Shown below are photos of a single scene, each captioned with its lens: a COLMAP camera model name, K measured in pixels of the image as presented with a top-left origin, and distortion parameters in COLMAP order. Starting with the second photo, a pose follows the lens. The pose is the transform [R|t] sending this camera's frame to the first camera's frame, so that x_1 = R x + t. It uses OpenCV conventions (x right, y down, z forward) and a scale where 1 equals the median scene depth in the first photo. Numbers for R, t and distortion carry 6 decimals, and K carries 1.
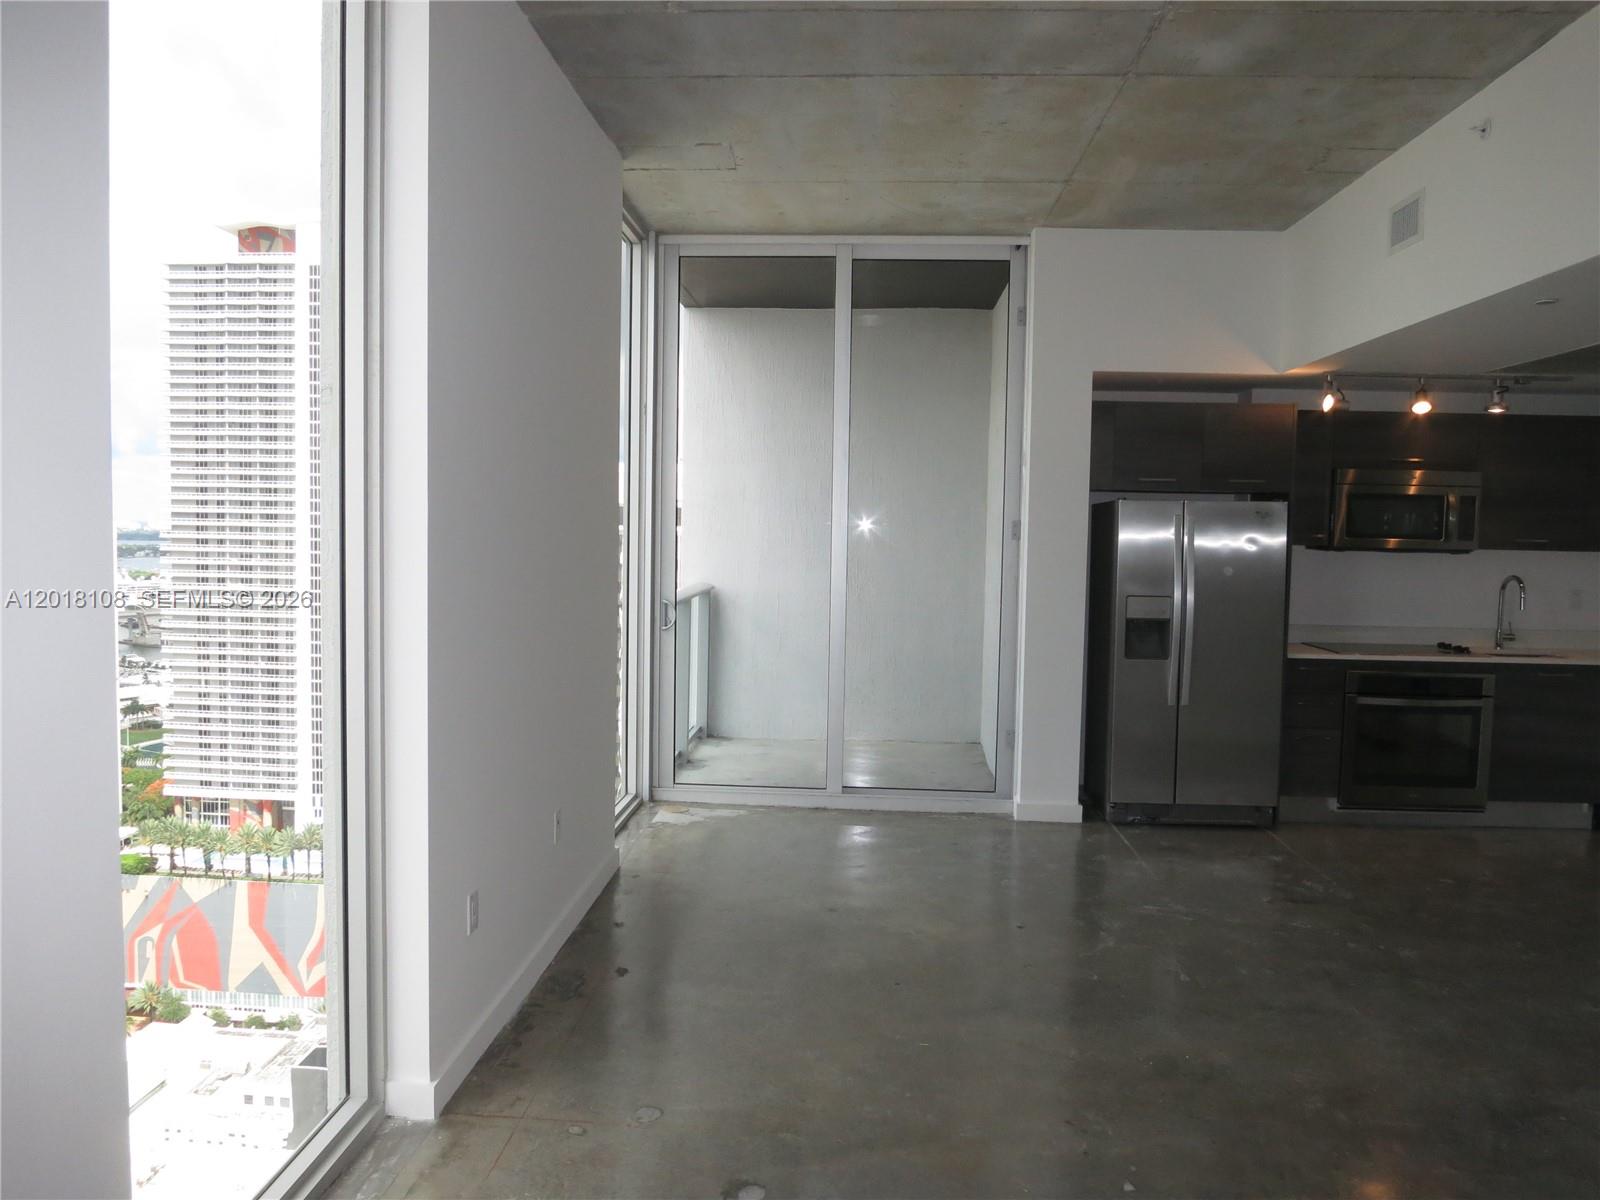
lens RADIAL K [[1152.5, 0, 792.6], [0, 1152.5, 595.9], [0, 0, 1]] dist [-0.052110, 0.011384]
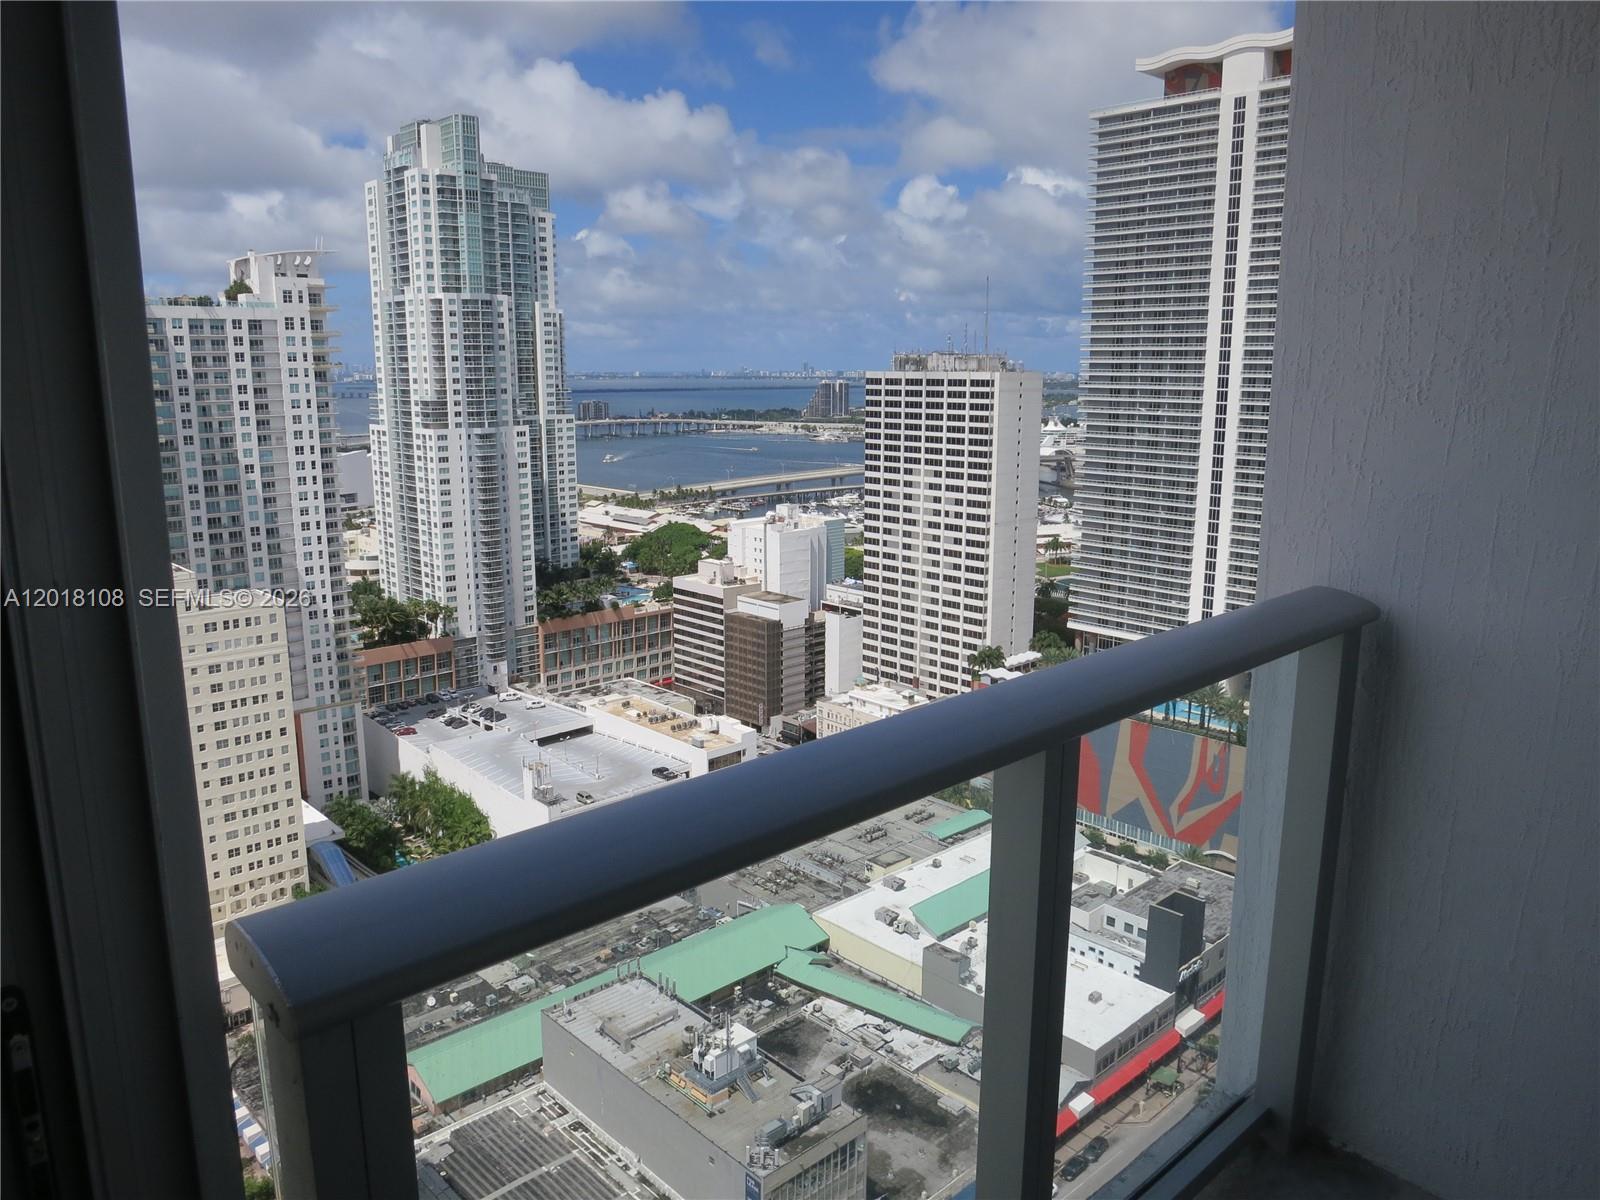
lens RADIAL K [[1152.5, 0, 791.1], [0, 1152.5, 599.4], [0, 0, 1]] dist [-0.052110, 0.011384]
pose [[0.723915, 0.117831, -0.679752, -0.002027], [-0.027079, 0.989400, 0.142668, -0.054532], [0.689357, -0.084873, 0.719433, 1.034589]]
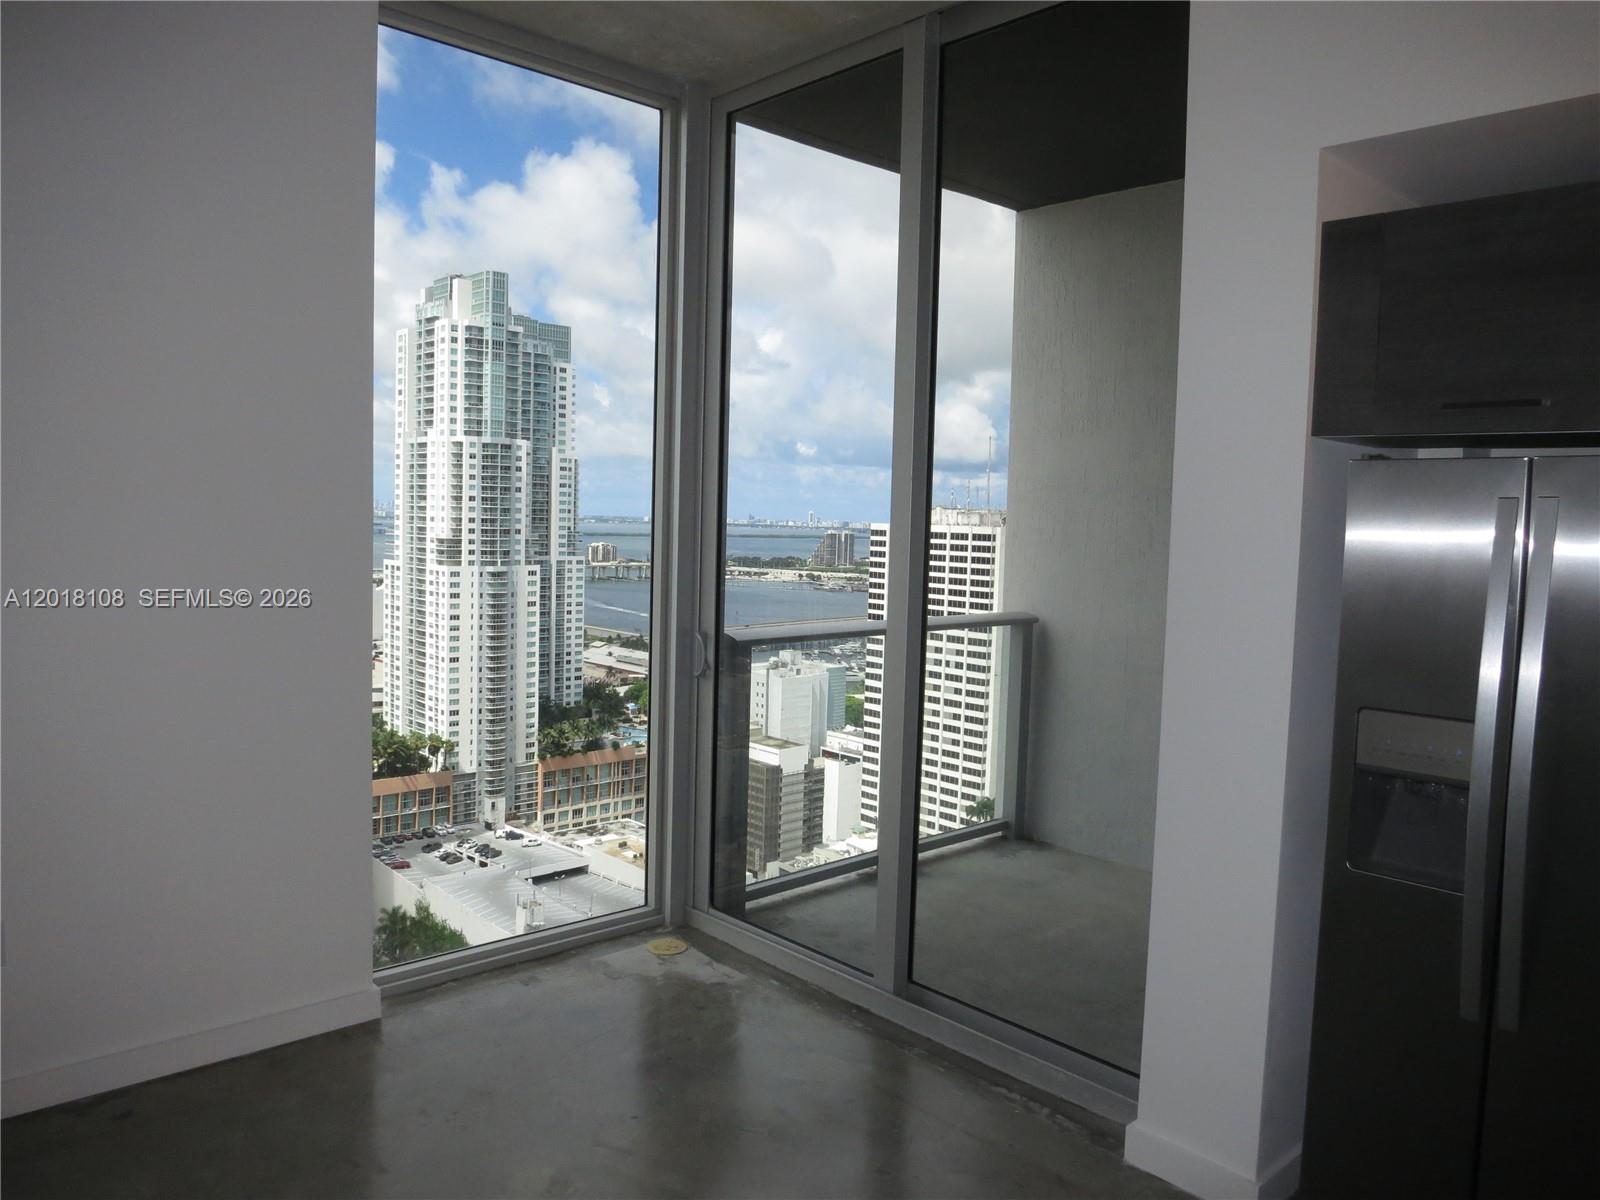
lens RADIAL K [[1152.5, 0, 787.0], [0, 1152.5, 592.1], [0, 0, 1]] dist [-0.052110, 0.011384]
pose [[0.717820, 0.047406, -0.694613, 0.403685], [-0.056536, 0.998353, 0.009710, -0.029783], [0.693930, 0.032300, 0.719318, 0.572785]]
